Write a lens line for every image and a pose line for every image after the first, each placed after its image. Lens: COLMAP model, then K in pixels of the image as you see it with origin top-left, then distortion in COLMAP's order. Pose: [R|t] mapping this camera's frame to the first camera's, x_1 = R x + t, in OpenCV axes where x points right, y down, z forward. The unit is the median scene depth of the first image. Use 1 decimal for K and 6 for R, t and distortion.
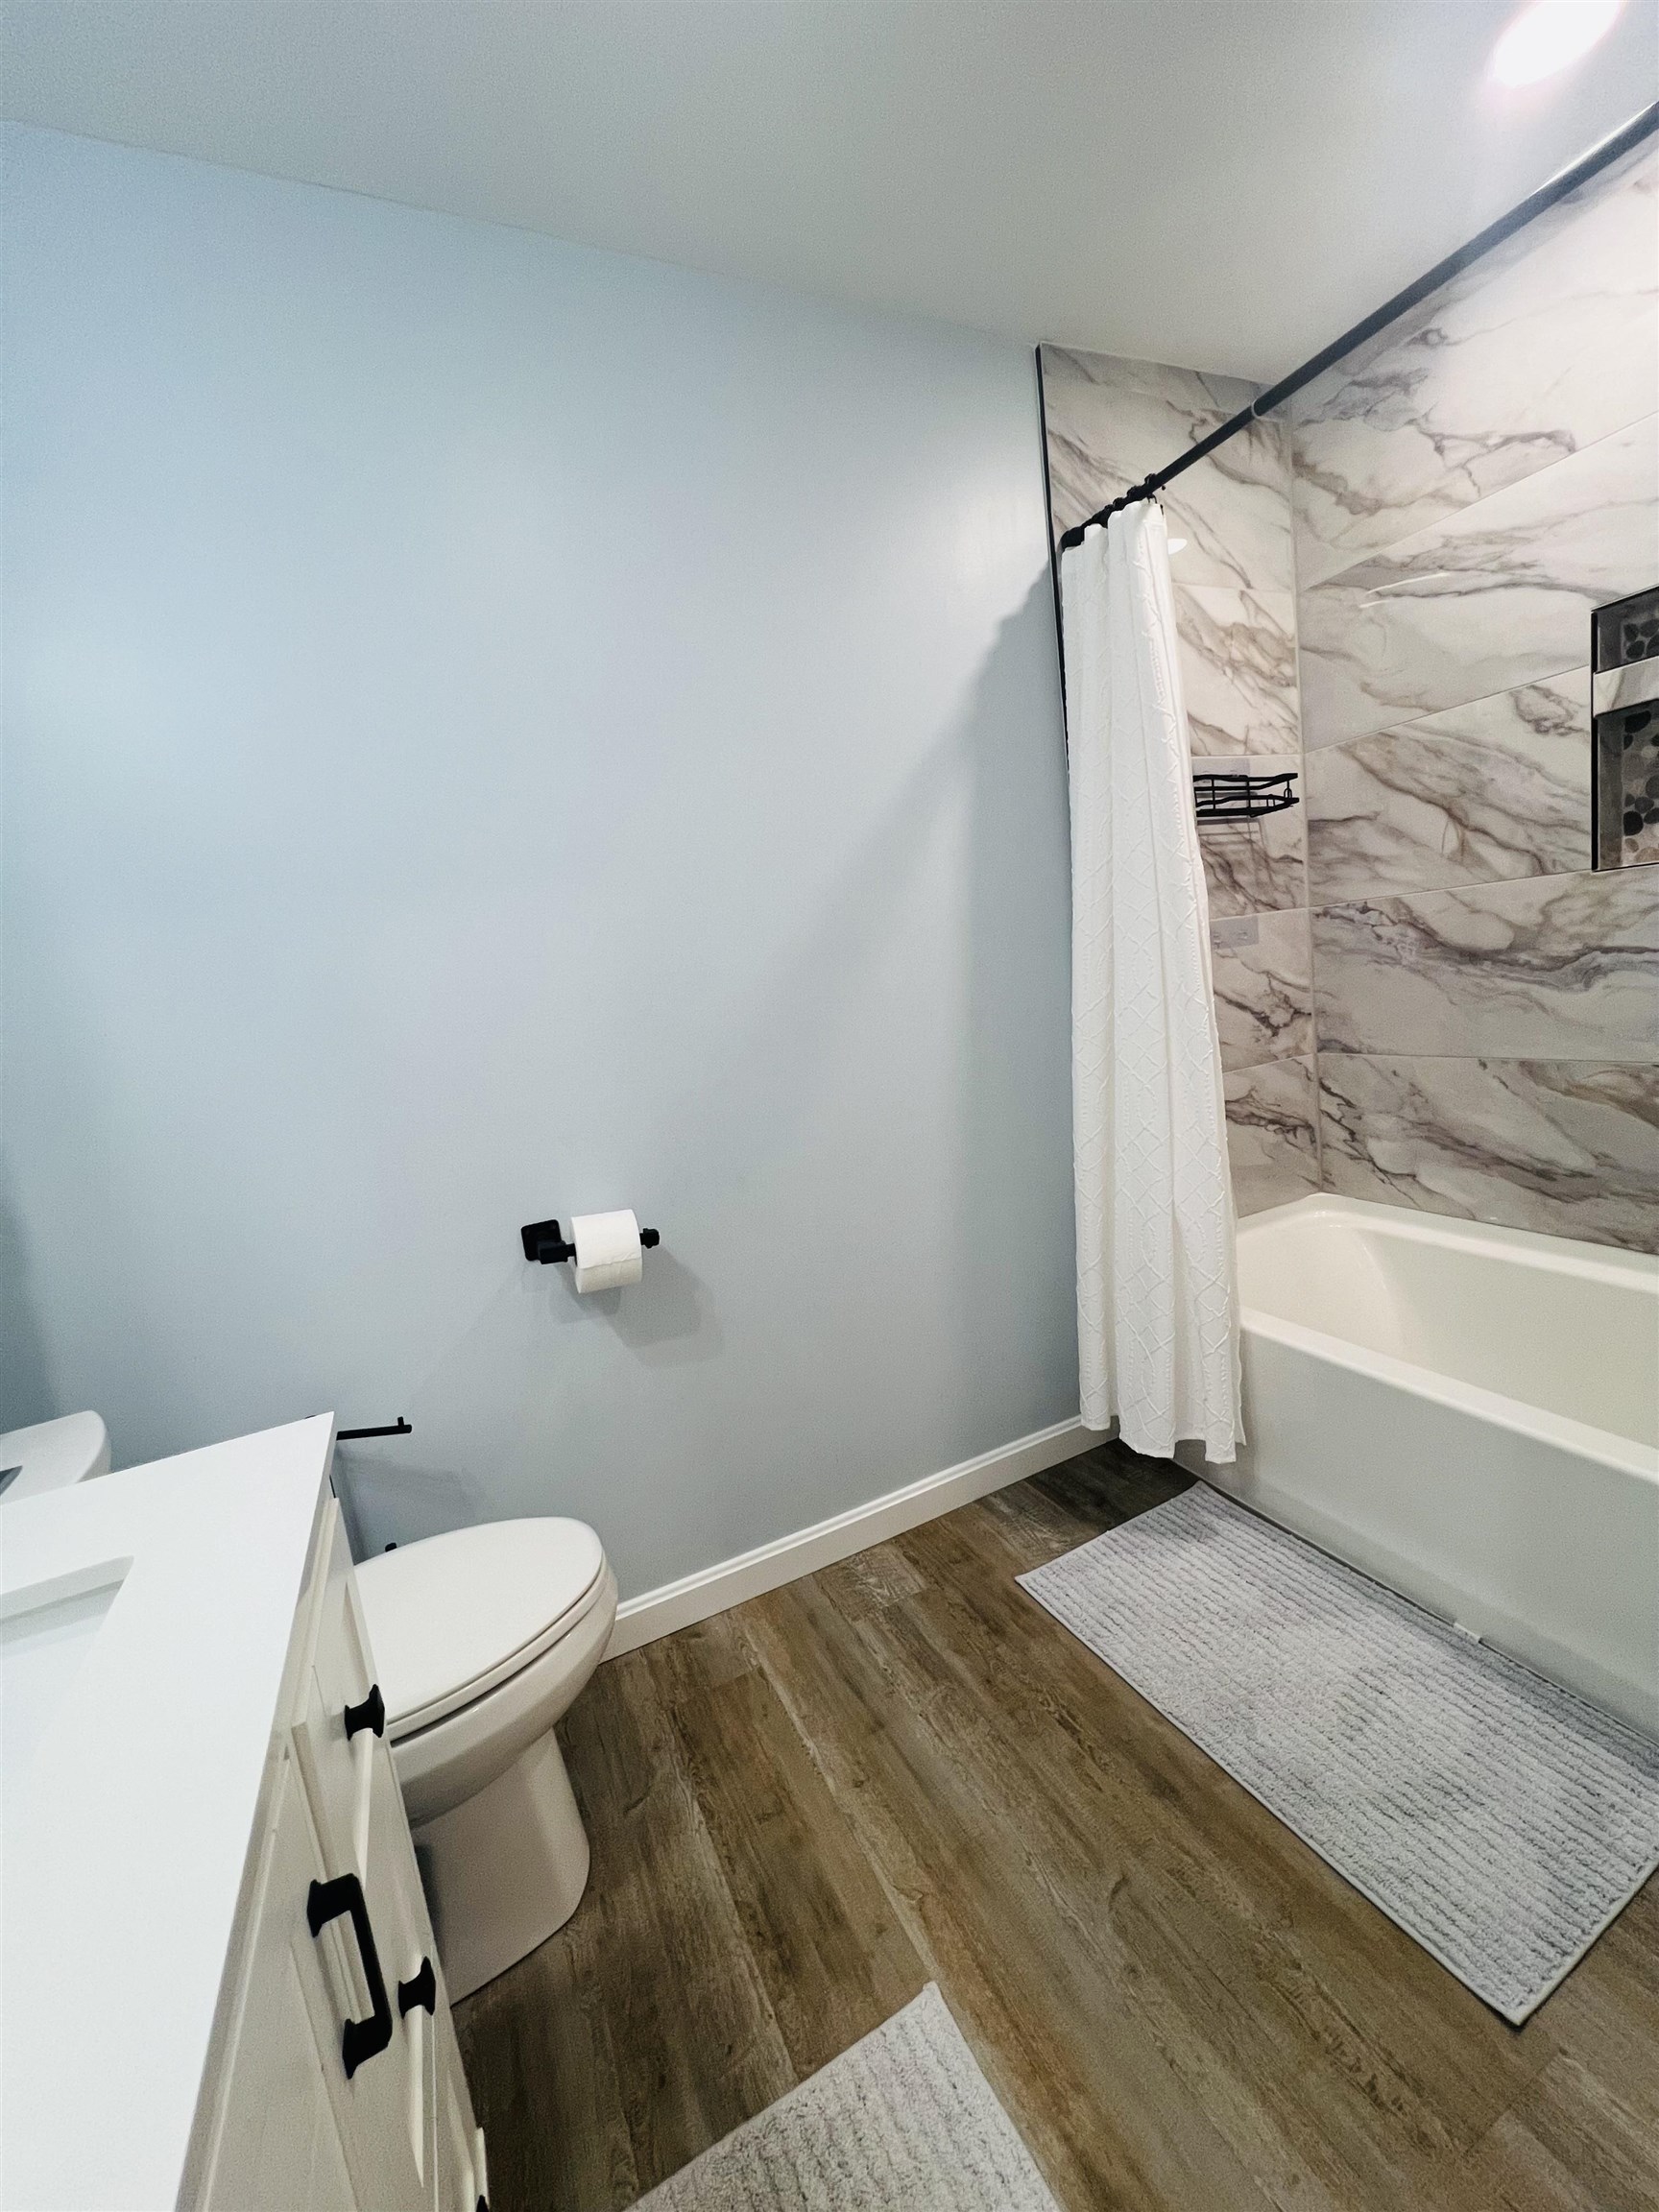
lens RADIAL K [[882.0, 0, 835.9], [0, 882.0, 1104.4], [0, 0, 1]] dist [0.000086, 0.000376]
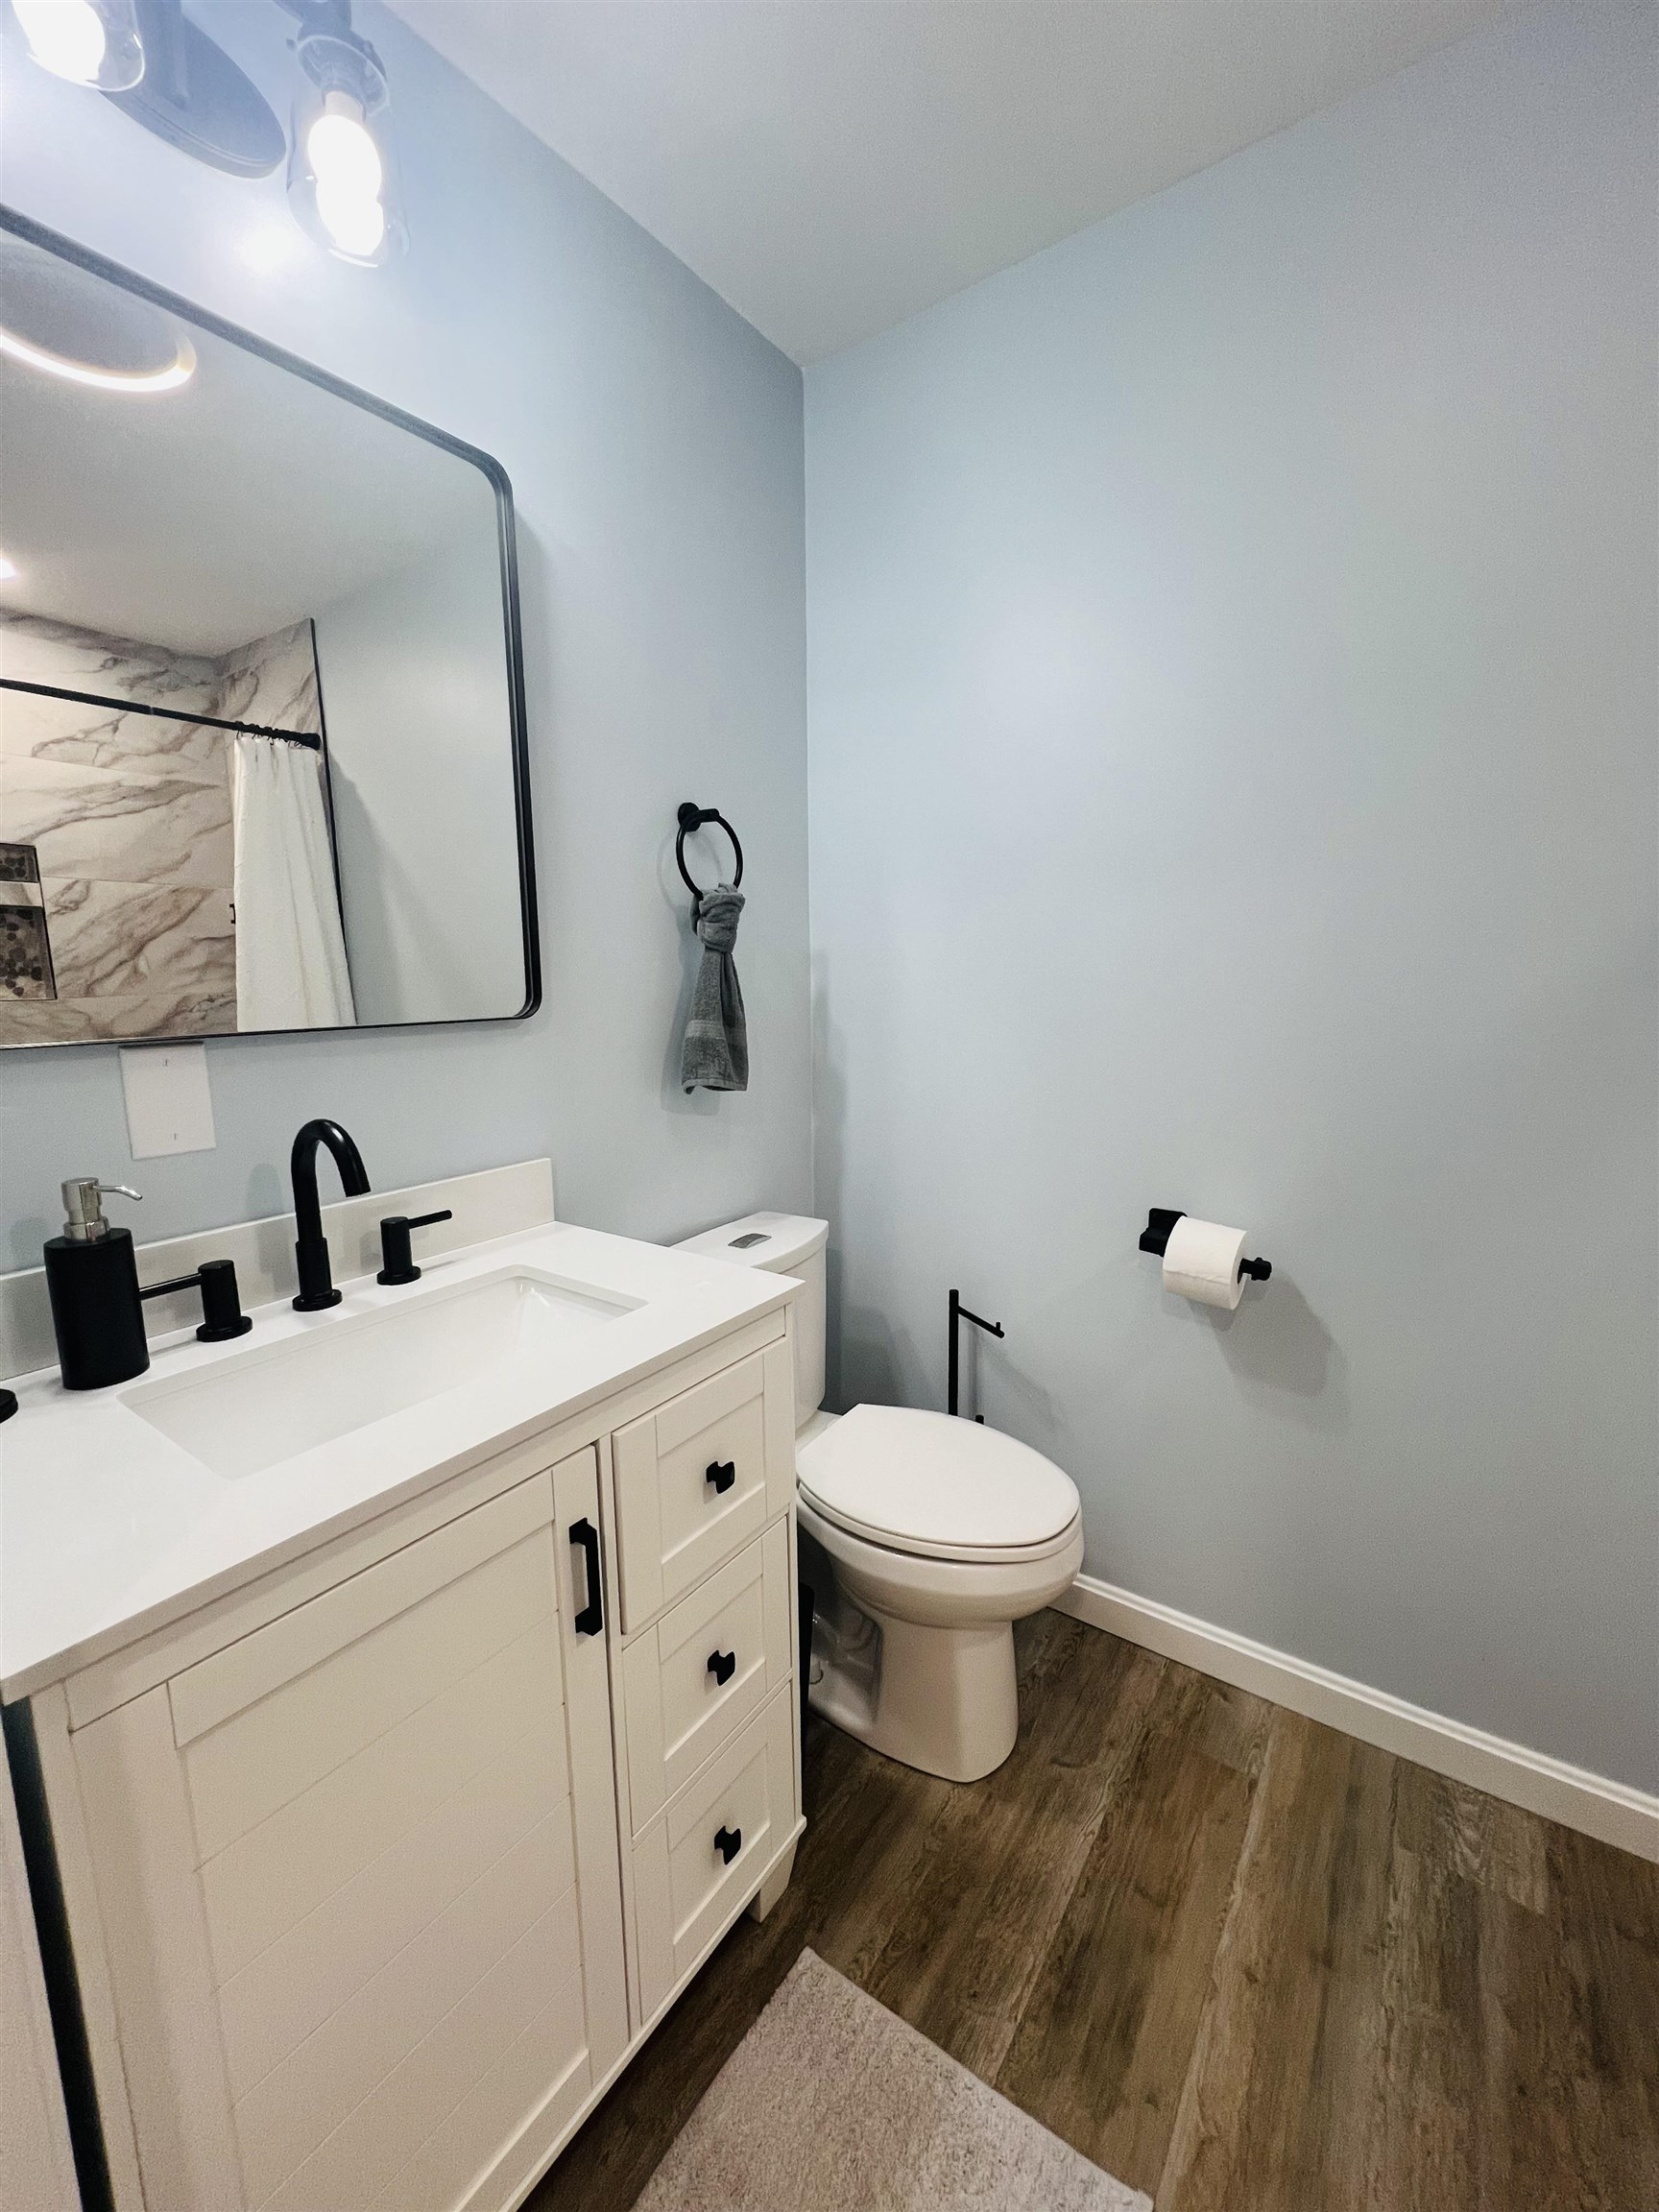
lens RADIAL K [[882.0, 0, 835.9], [0, 882.0, 1104.4], [0, 0, 1]] dist [0.000086, 0.000376]
pose [[0.483896, 0.246082, -0.839815, 0.318189], [-0.179415, 0.967162, 0.180020, -0.102661], [0.856537, 0.063565, 0.512156, 0.174740]]
